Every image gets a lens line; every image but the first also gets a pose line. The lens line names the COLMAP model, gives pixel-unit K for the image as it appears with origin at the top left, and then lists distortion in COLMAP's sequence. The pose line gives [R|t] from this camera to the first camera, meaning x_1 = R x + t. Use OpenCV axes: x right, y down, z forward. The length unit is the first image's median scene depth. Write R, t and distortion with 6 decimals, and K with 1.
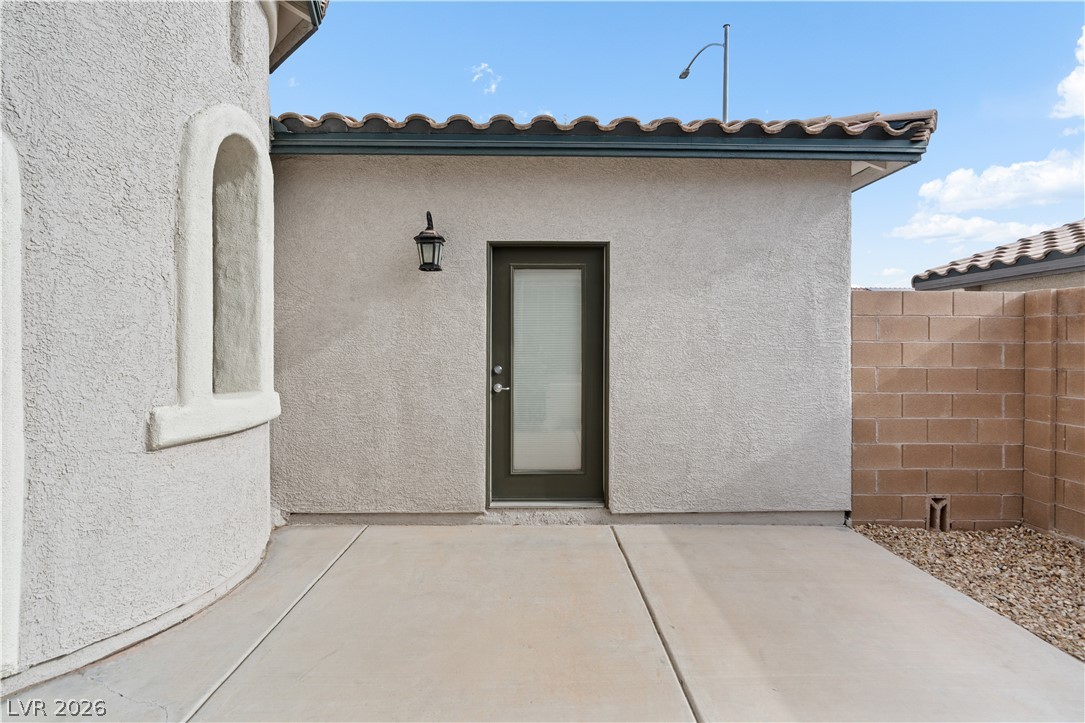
lens RADIAL K [[485.5, 0, 553.5], [0, 485.5, 348.3], [0, 0, 1]] dist [-0.003657, 0.001684]
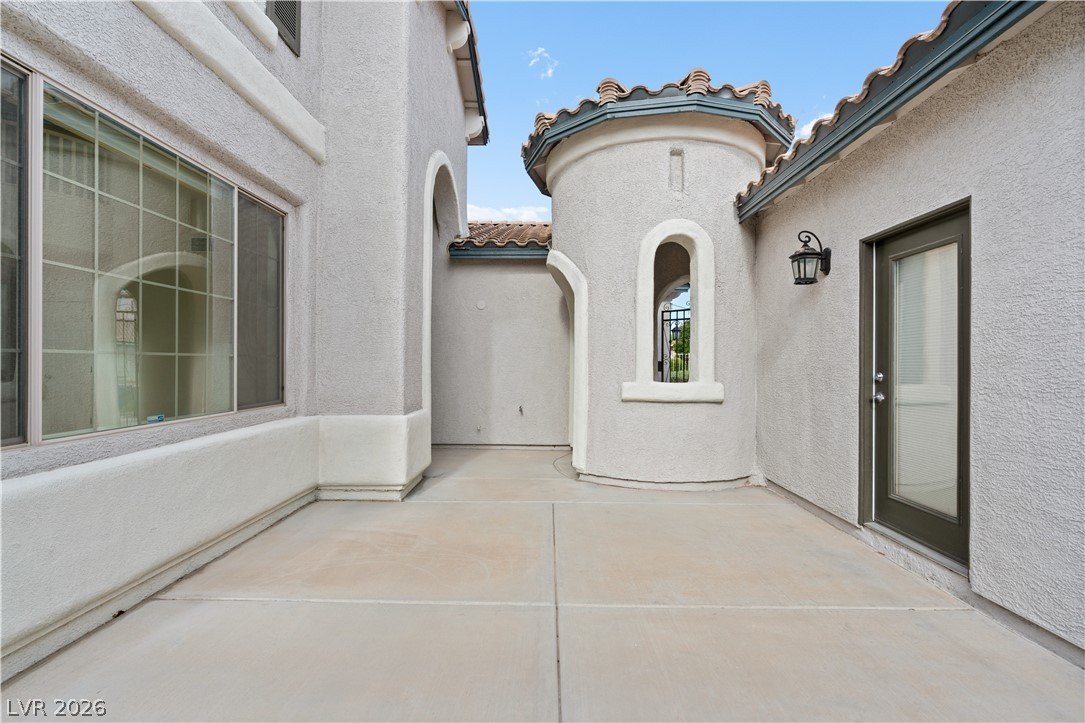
lens RADIAL K [[485.5, 0, 545.2], [0, 485.5, 362.7], [0, 0, 1]] dist [-0.003657, 0.001684]
pose [[-0.017755, -0.003233, -0.999837, 0.814281], [-0.009835, 0.999947, -0.003059, 0.027117], [0.999794, 0.009779, -0.017786, 0.406922]]
